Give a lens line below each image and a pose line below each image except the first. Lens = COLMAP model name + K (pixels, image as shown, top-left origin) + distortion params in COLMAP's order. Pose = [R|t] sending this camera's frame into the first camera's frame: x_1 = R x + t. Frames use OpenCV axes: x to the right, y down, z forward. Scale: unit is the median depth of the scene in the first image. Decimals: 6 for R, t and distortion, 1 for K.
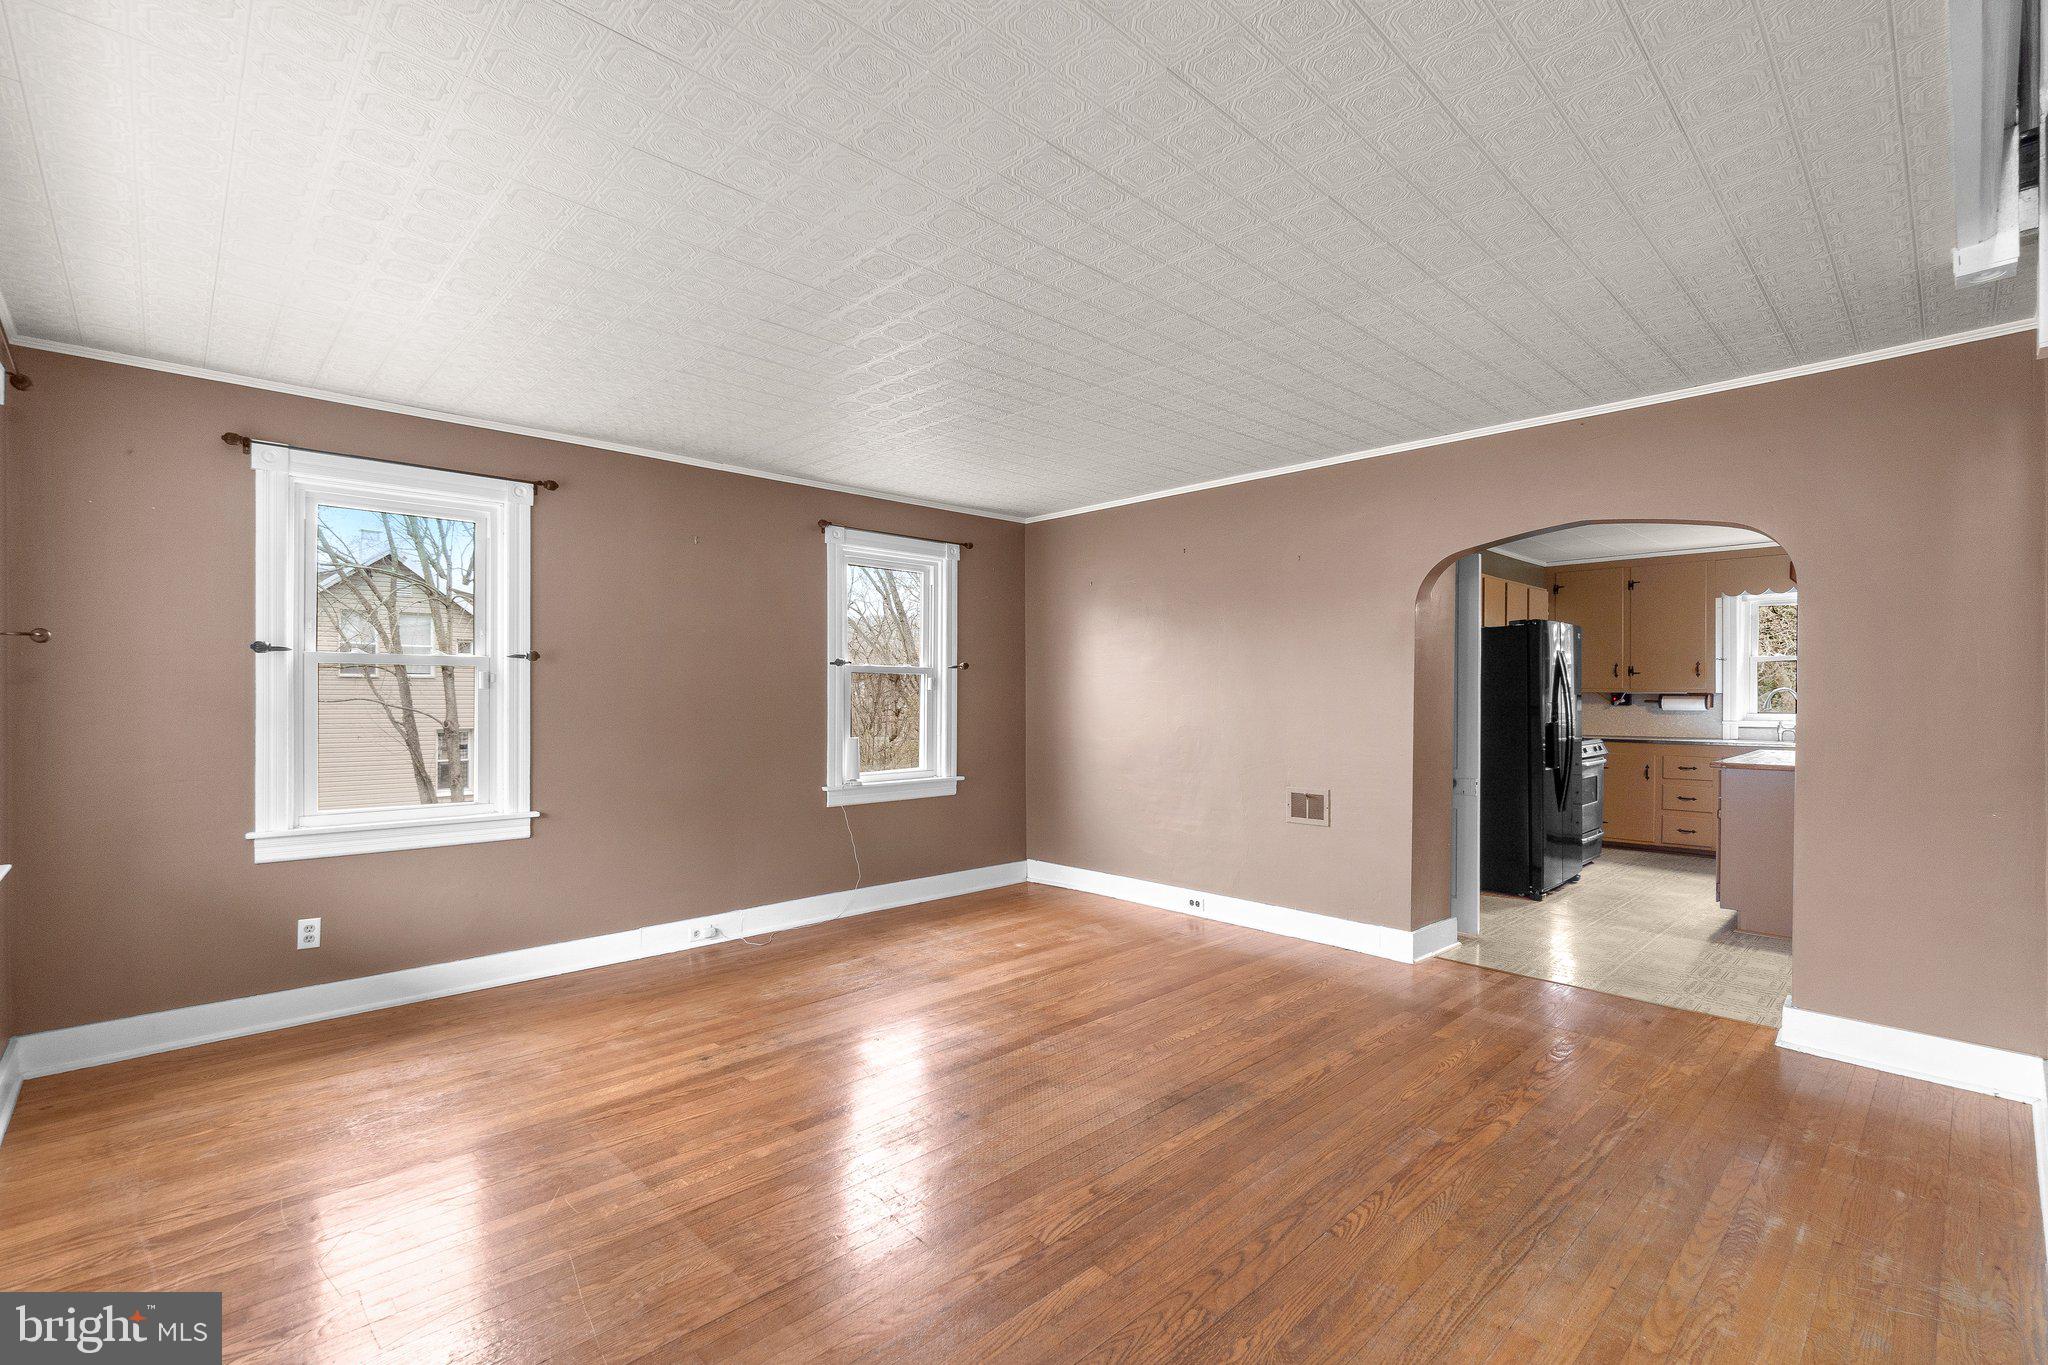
lens RADIAL K [[890.5, 0, 1021.0], [0, 890.5, 693.6], [0, 0, 1]] dist [-0.003820, 0.001322]
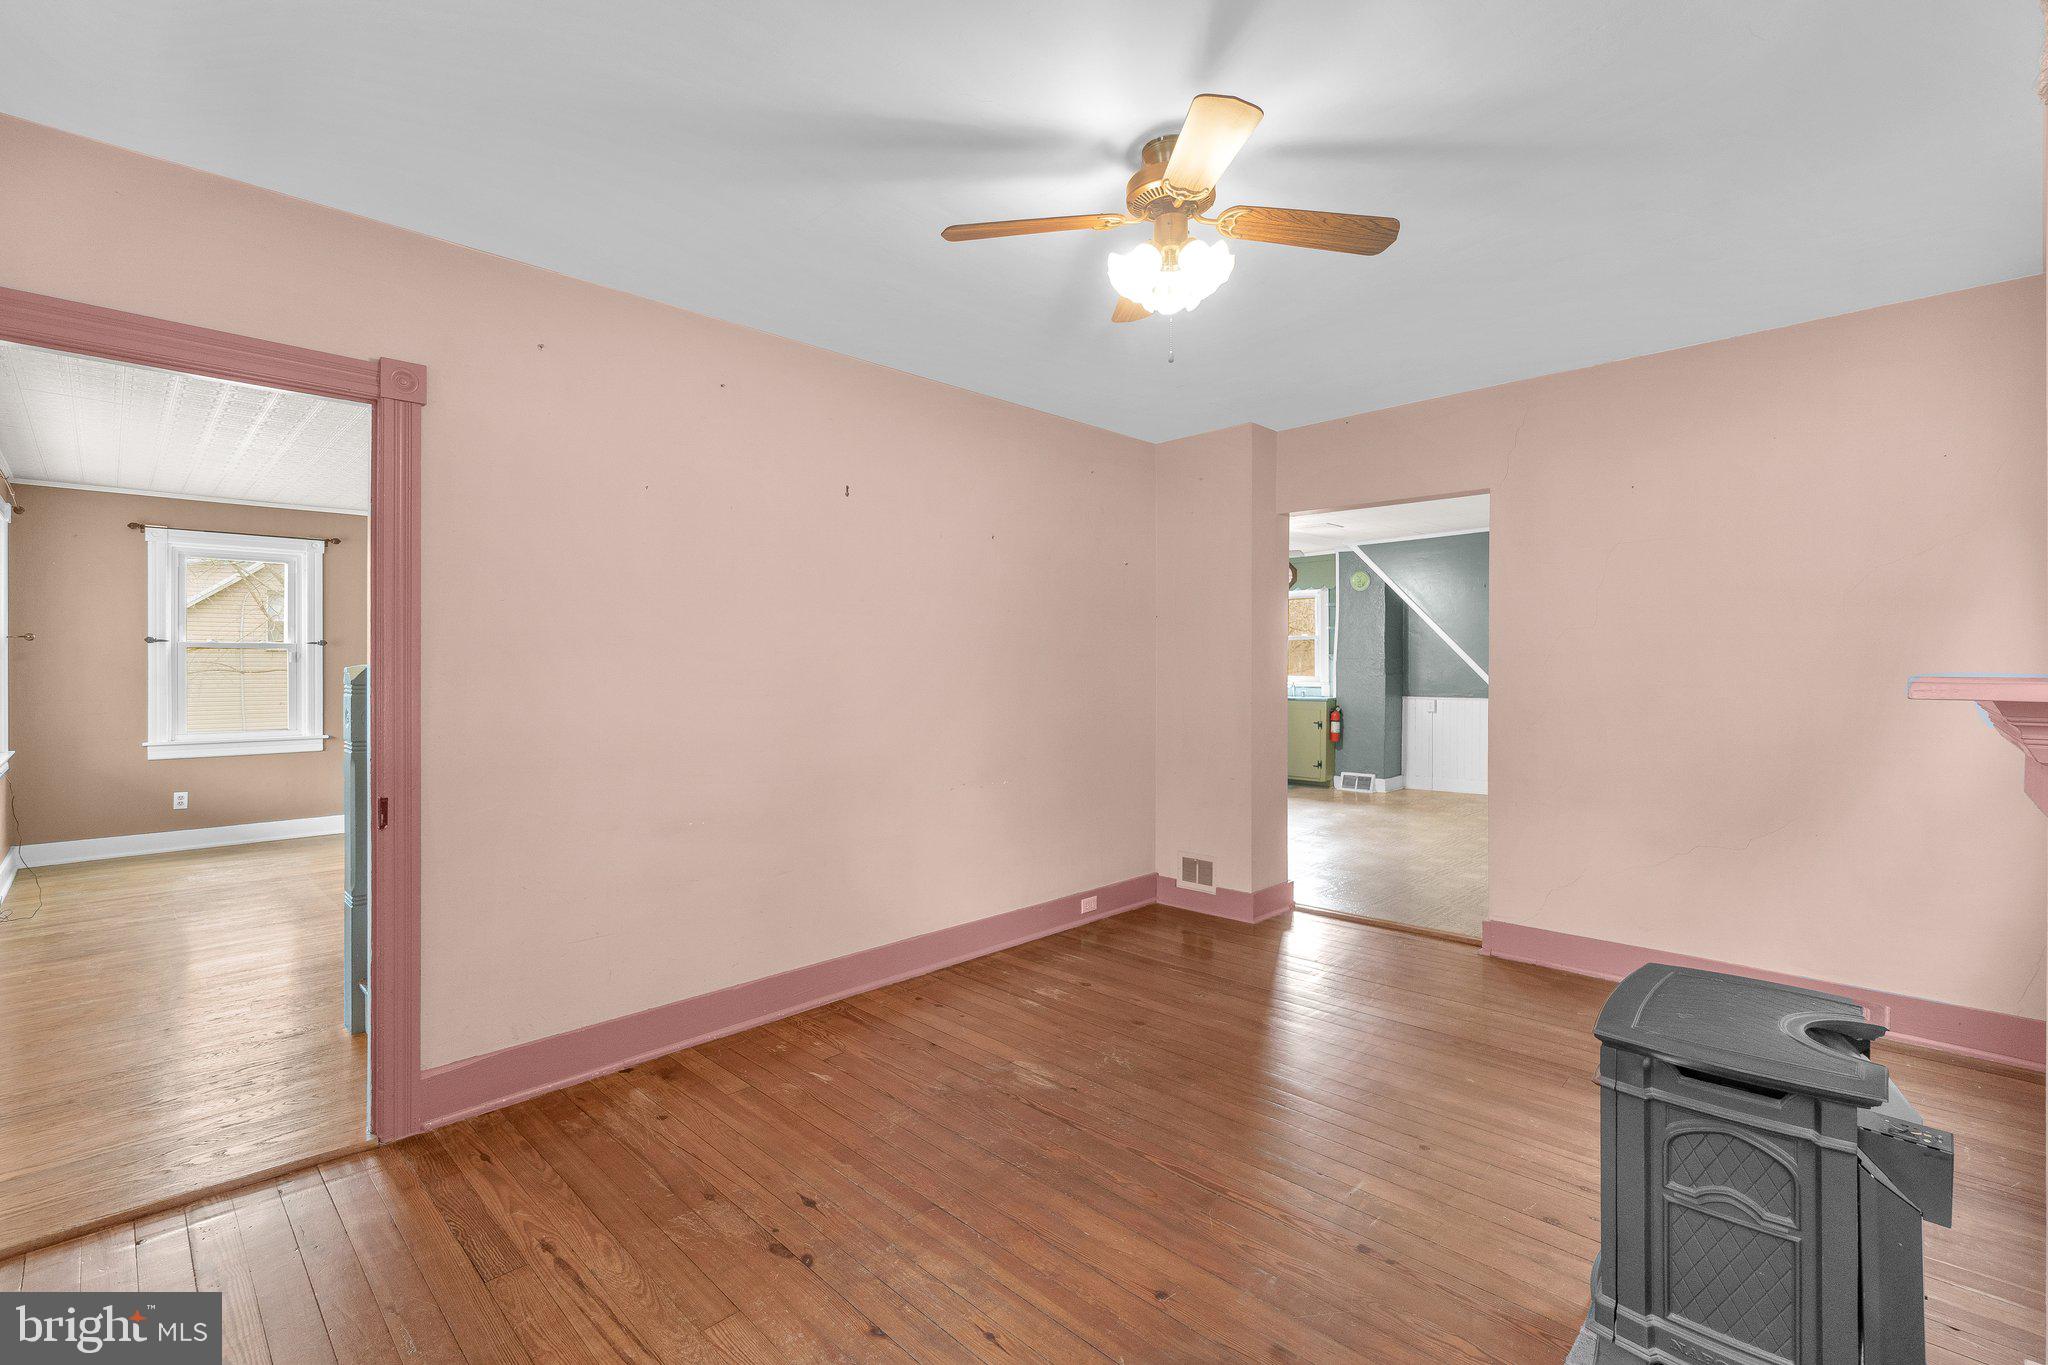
lens RADIAL K [[890.5, 0, 1034.3], [0, 890.5, 661.0], [0, 0, 1]] dist [-0.003820, 0.001322]
pose [[0.998525, -0.000123, 0.054300, 0.800588], [-0.000060, 0.999994, 0.003355, -0.015314], [-0.054300, -0.003353, 0.998519, -0.859198]]
